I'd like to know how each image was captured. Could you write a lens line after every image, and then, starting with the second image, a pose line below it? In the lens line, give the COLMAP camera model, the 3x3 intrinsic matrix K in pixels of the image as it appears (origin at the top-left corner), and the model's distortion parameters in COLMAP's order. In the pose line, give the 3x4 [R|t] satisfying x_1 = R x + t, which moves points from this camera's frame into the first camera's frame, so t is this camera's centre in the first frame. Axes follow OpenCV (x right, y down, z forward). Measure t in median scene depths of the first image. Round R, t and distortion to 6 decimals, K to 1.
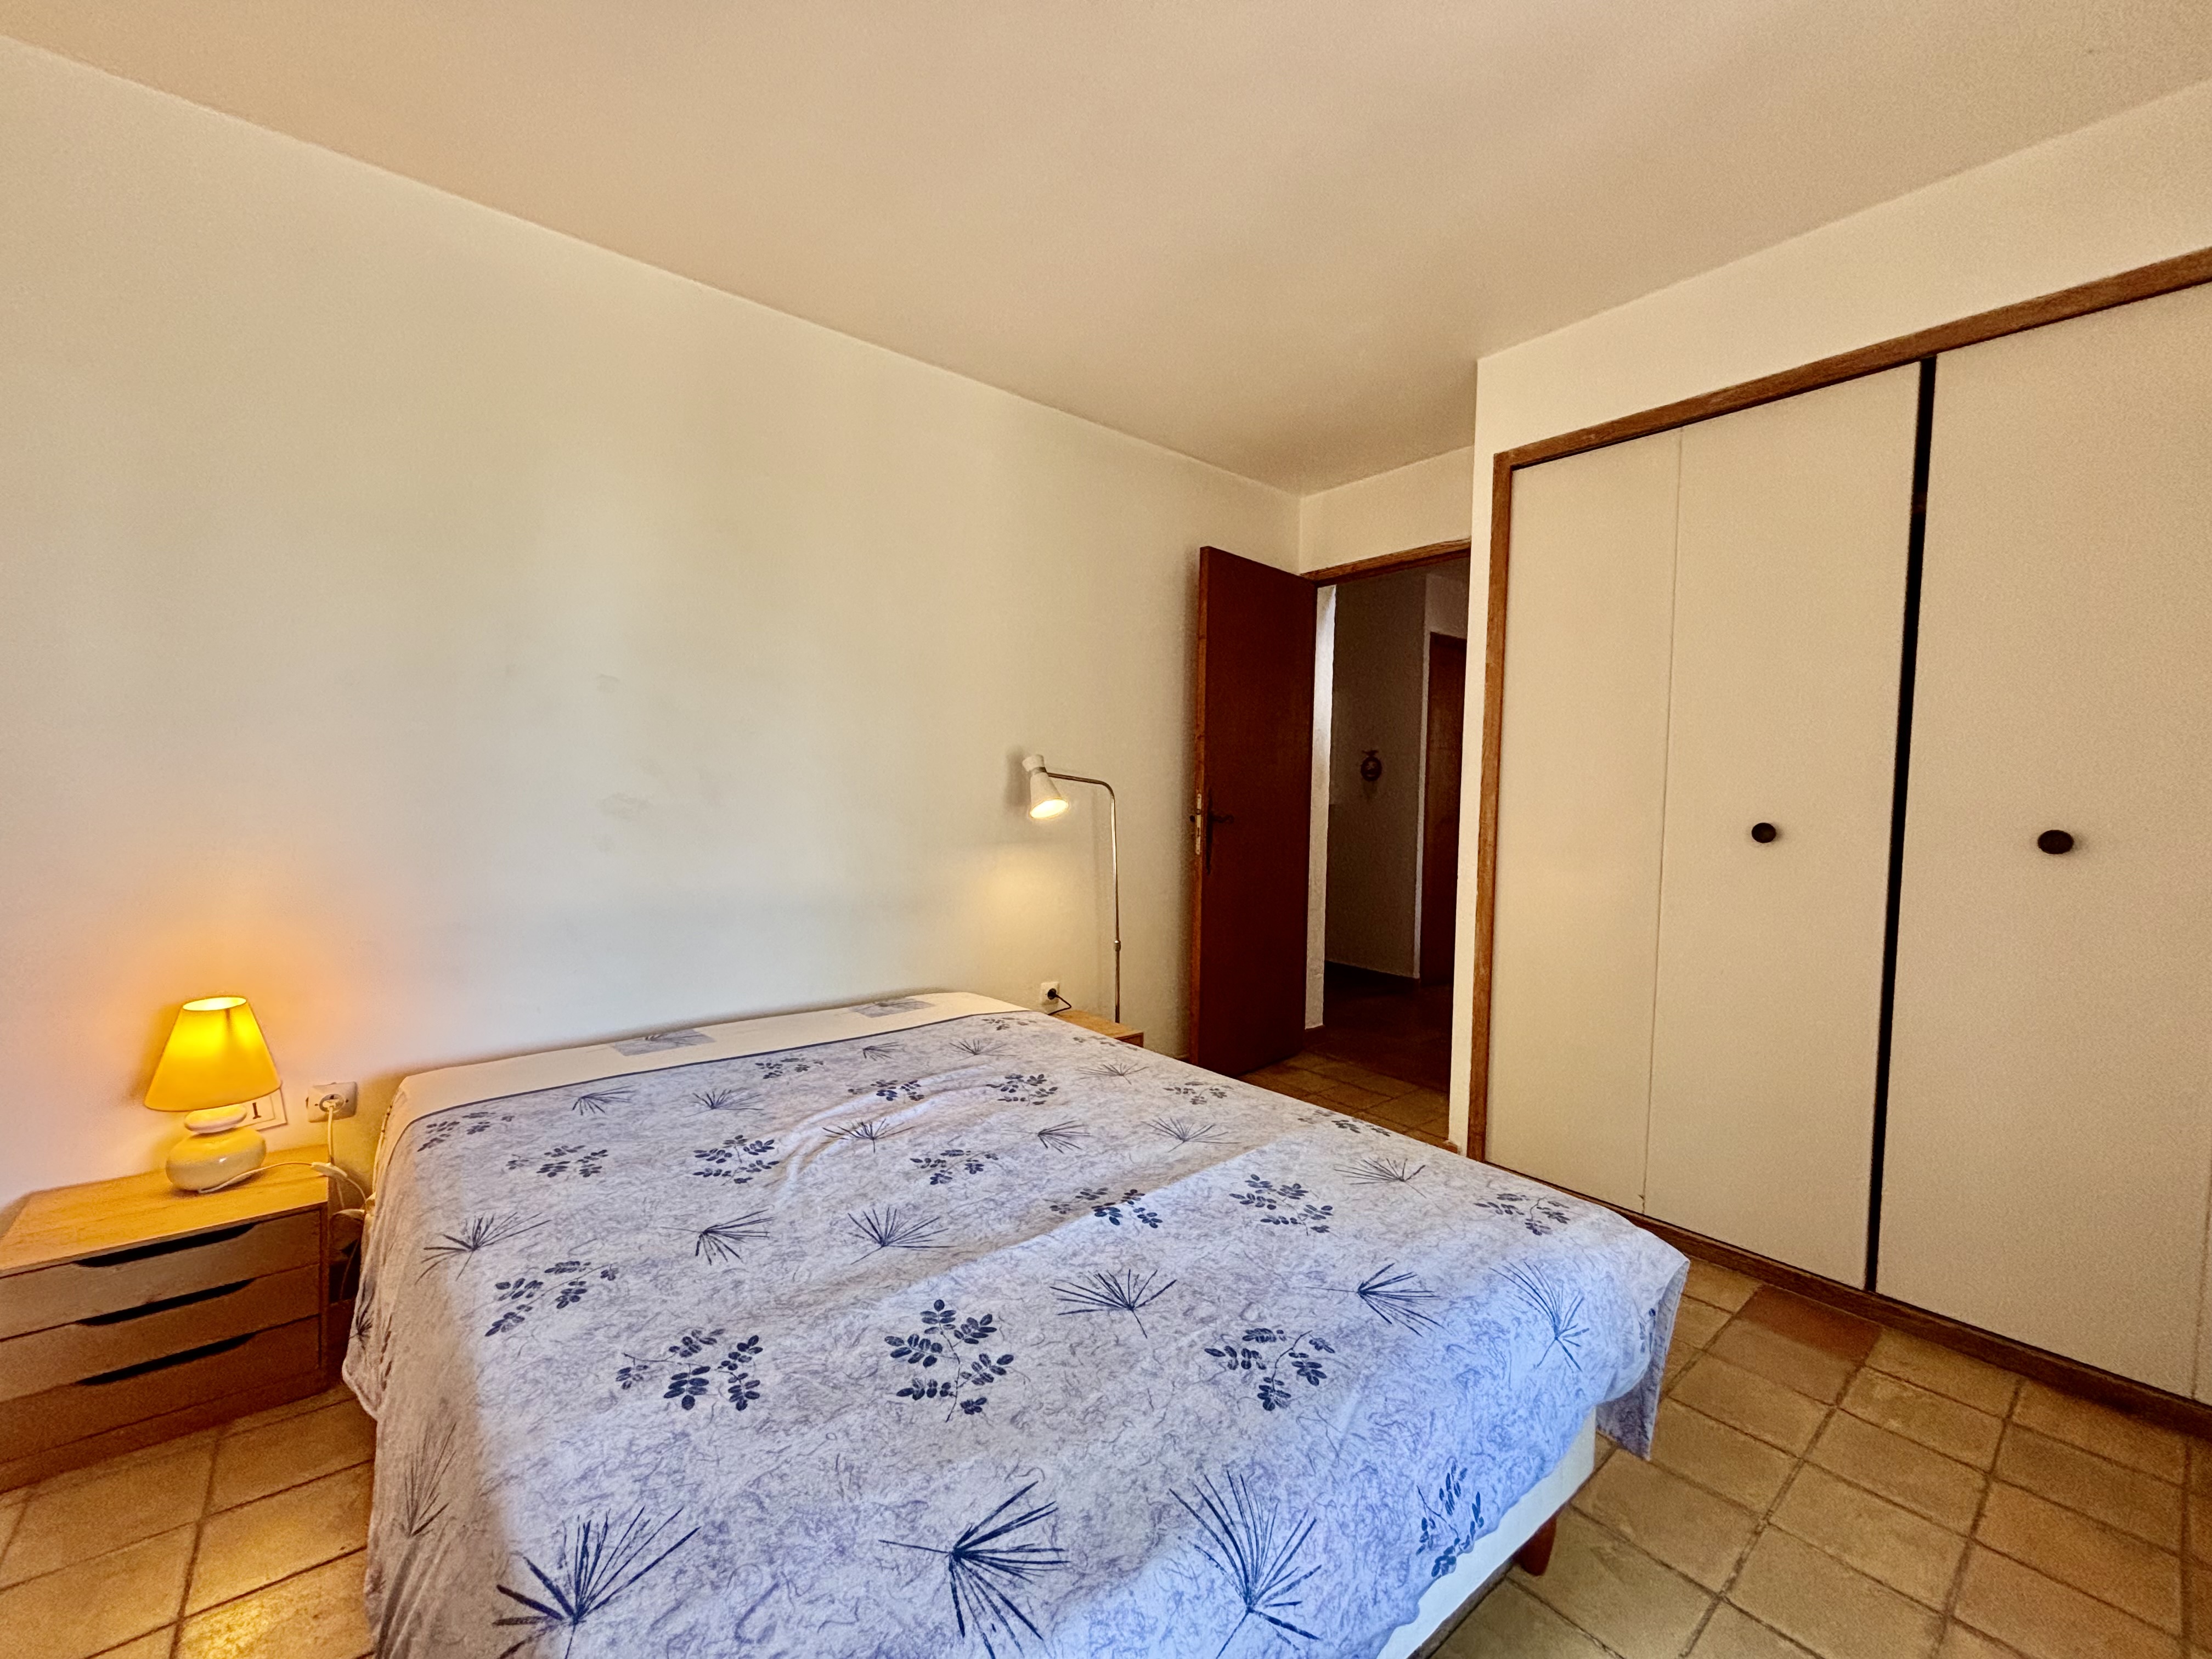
lens RADIAL K [[900.5, 0, 1112.2], [0, 900.5, 830.7], [0, 0, 1]] dist [-0.009866, -0.000178]
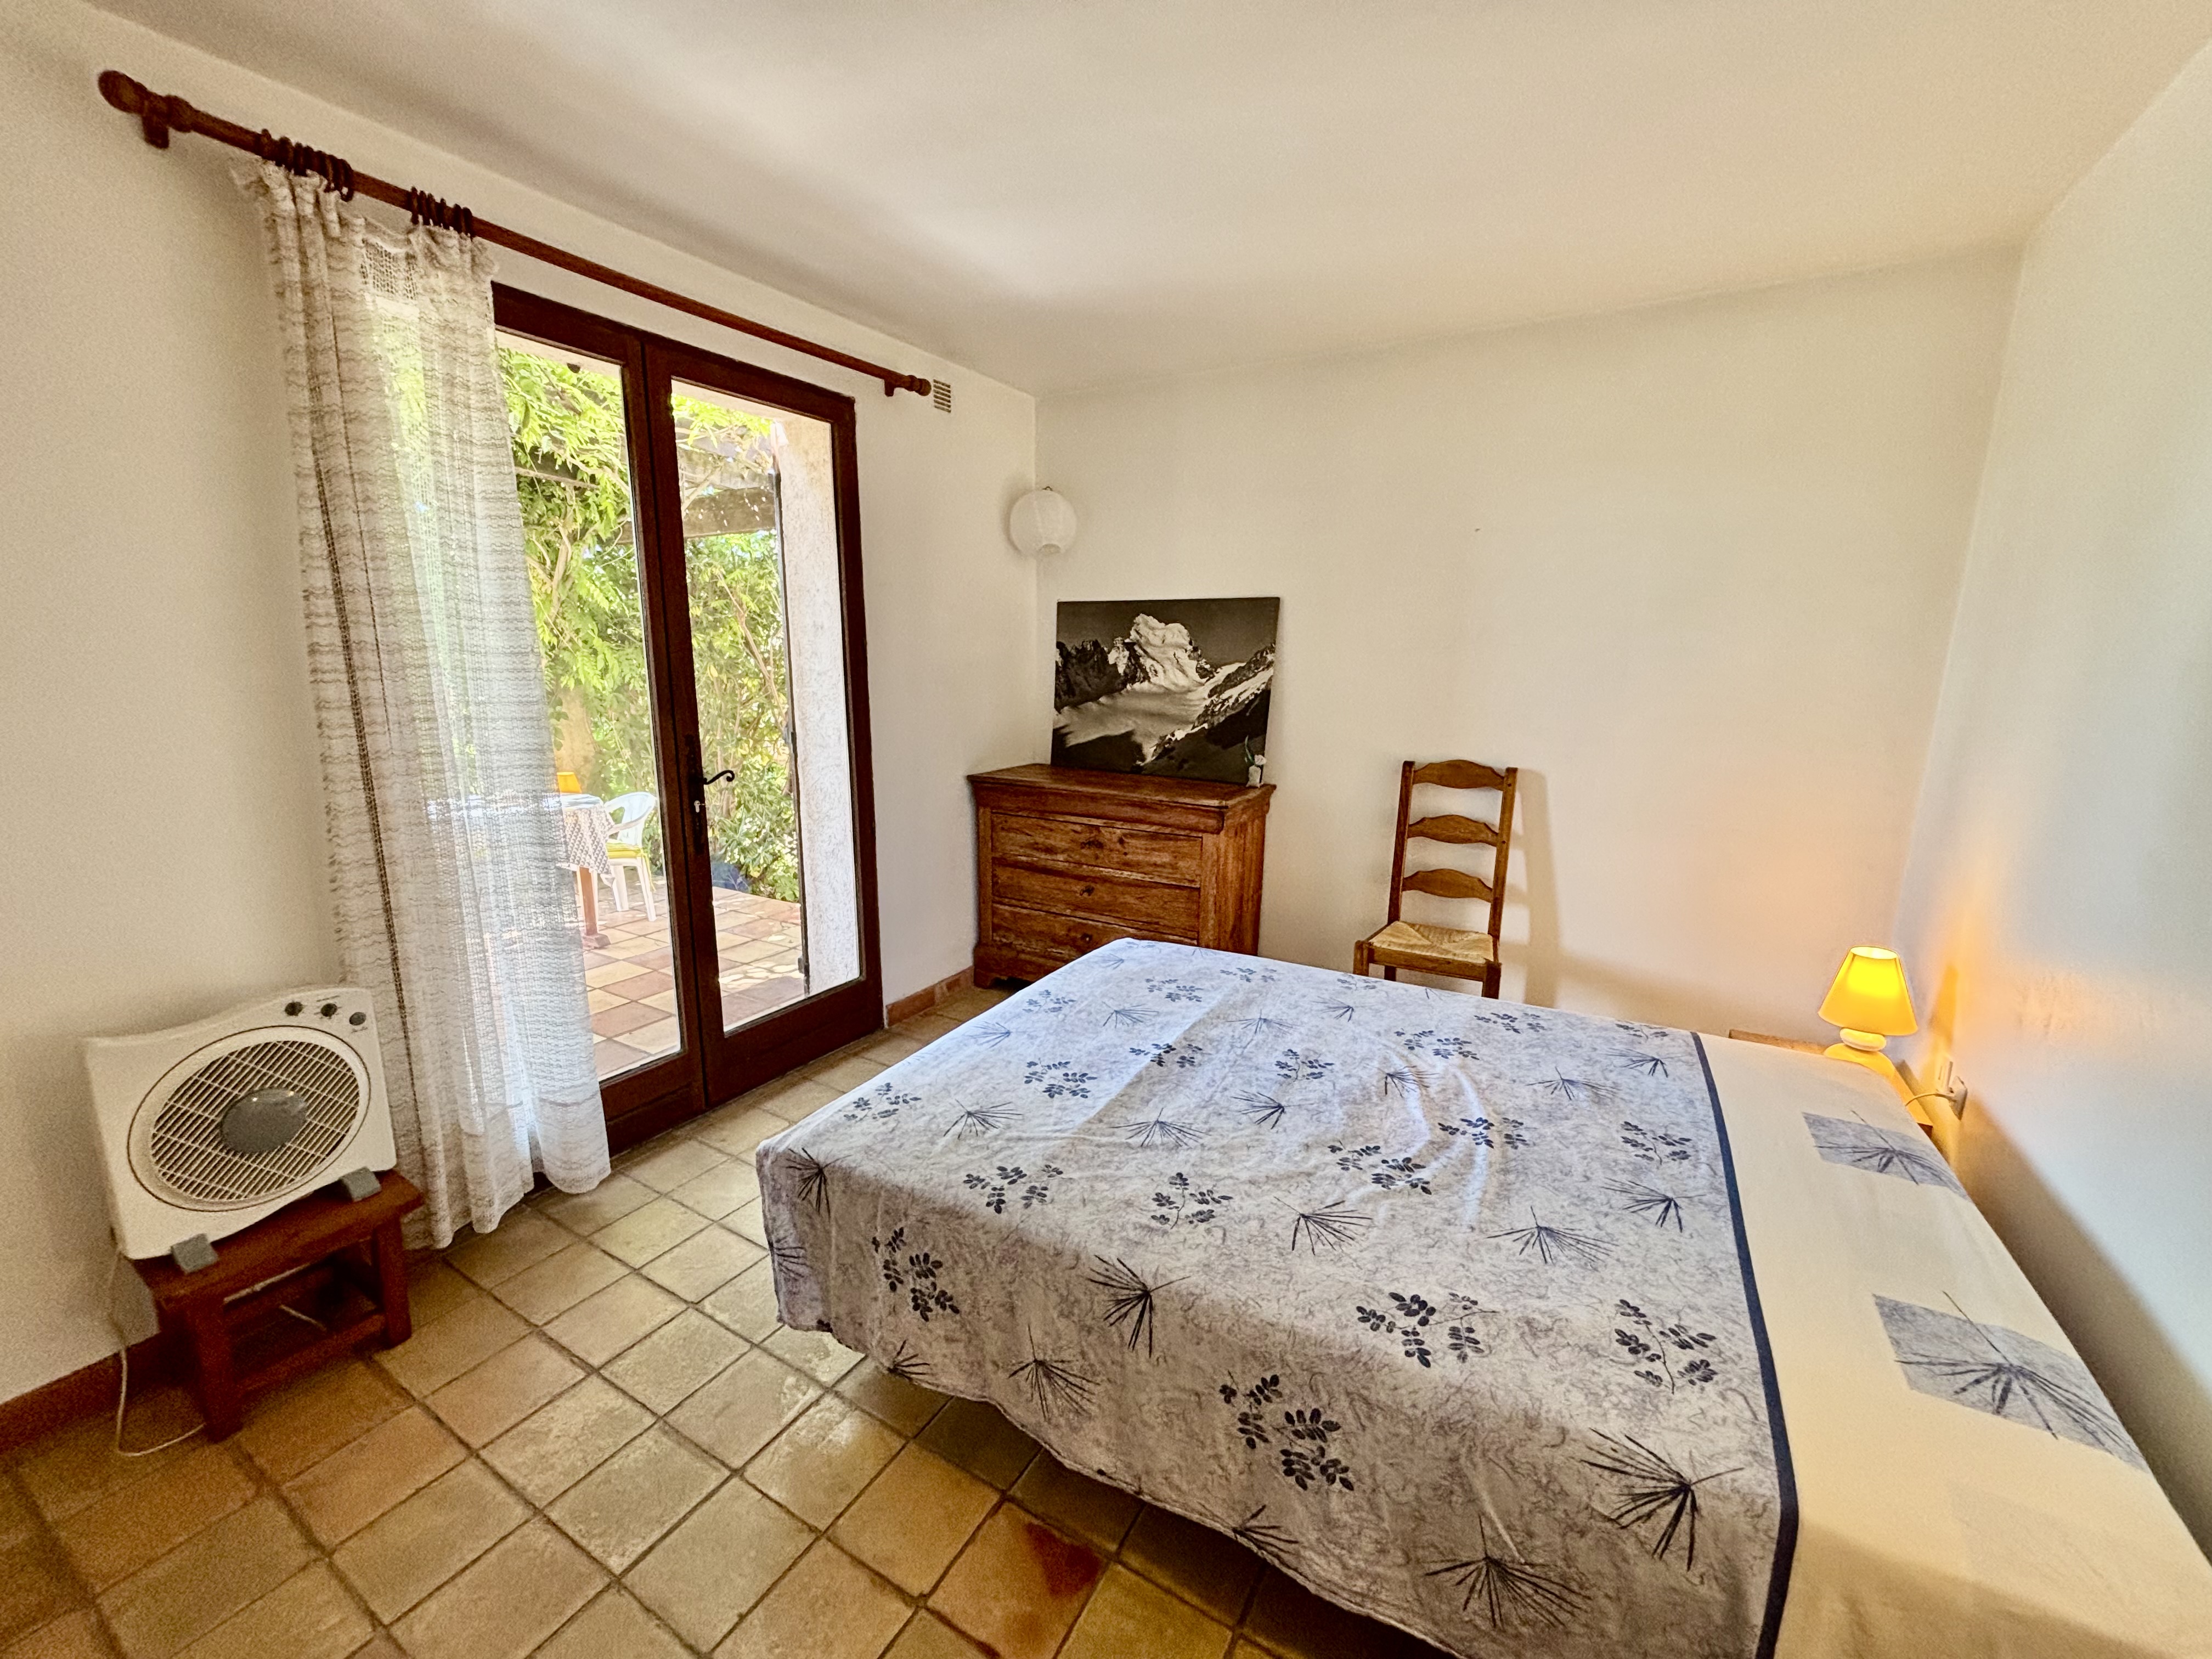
lens RADIAL K [[900.5, 0, 1112.2], [0, 900.5, 830.7], [0, 0, 1]] dist [-0.009866, -0.000178]
pose [[-0.942875, 0.040394, -0.330688, 0.537407], [-0.036427, 0.974169, 0.222861, -0.269589], [0.331149, 0.222176, -0.917049, 2.137168]]
